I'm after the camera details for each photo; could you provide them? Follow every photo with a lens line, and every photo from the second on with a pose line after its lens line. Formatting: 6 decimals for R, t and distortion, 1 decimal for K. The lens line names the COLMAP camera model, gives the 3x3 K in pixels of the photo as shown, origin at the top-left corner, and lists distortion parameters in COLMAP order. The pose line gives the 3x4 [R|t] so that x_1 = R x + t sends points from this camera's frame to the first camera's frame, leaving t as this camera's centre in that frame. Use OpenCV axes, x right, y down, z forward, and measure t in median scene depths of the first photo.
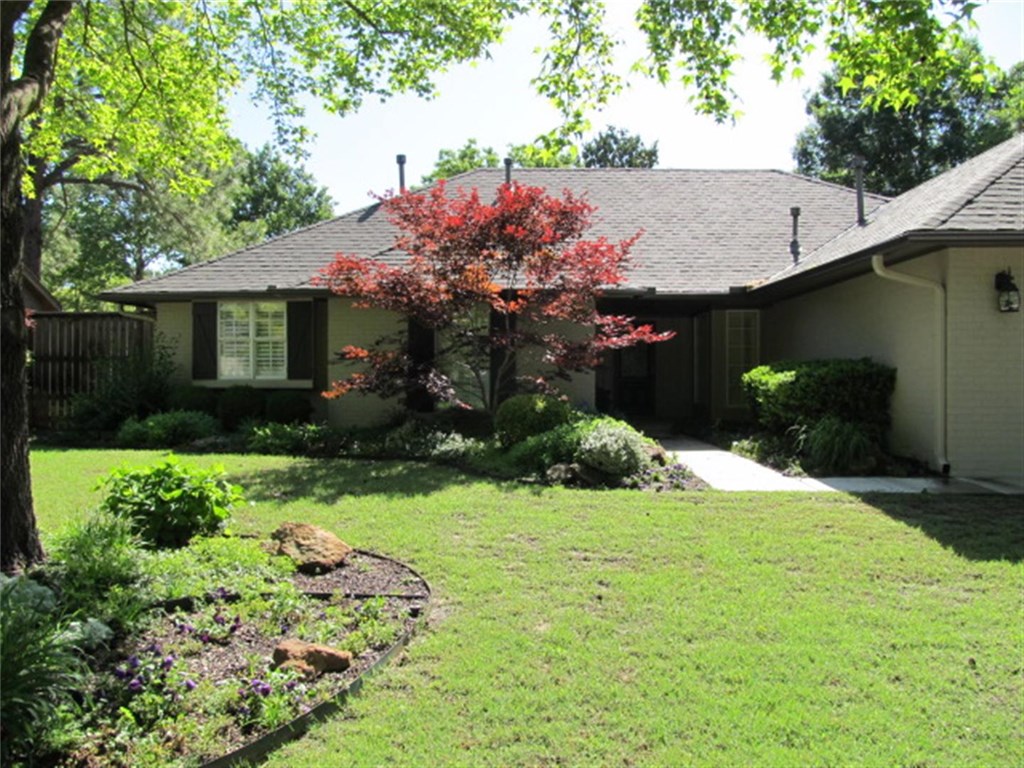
lens RADIAL K [[839.1, 0, 510.5], [0, 839.1, 381.9], [0, 0, 1]] dist [-0.063917, 0.007175]
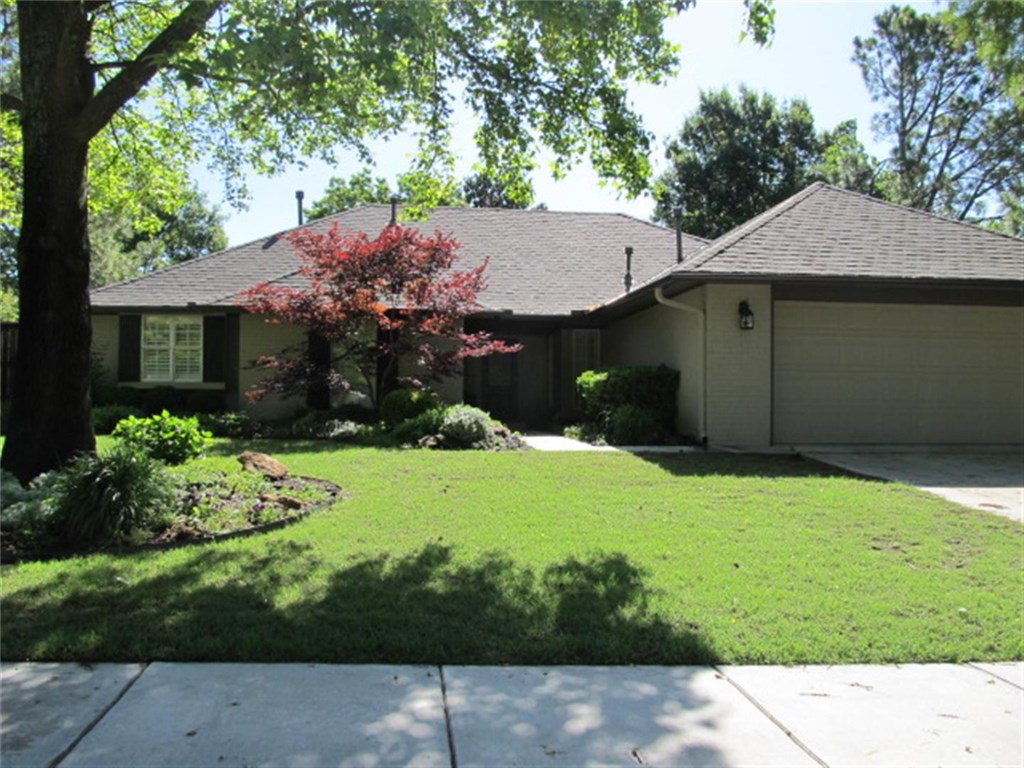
lens RADIAL K [[839.1, 0, 510.5], [0, 839.1, 381.9], [0, 0, 1]] dist [-0.063917, 0.007175]
pose [[0.990632, 0.008224, 0.136312, 0.003106], [-0.004266, 0.999561, -0.029309, 0.039108], [-0.136493, 0.028453, 0.990232, -0.294287]]
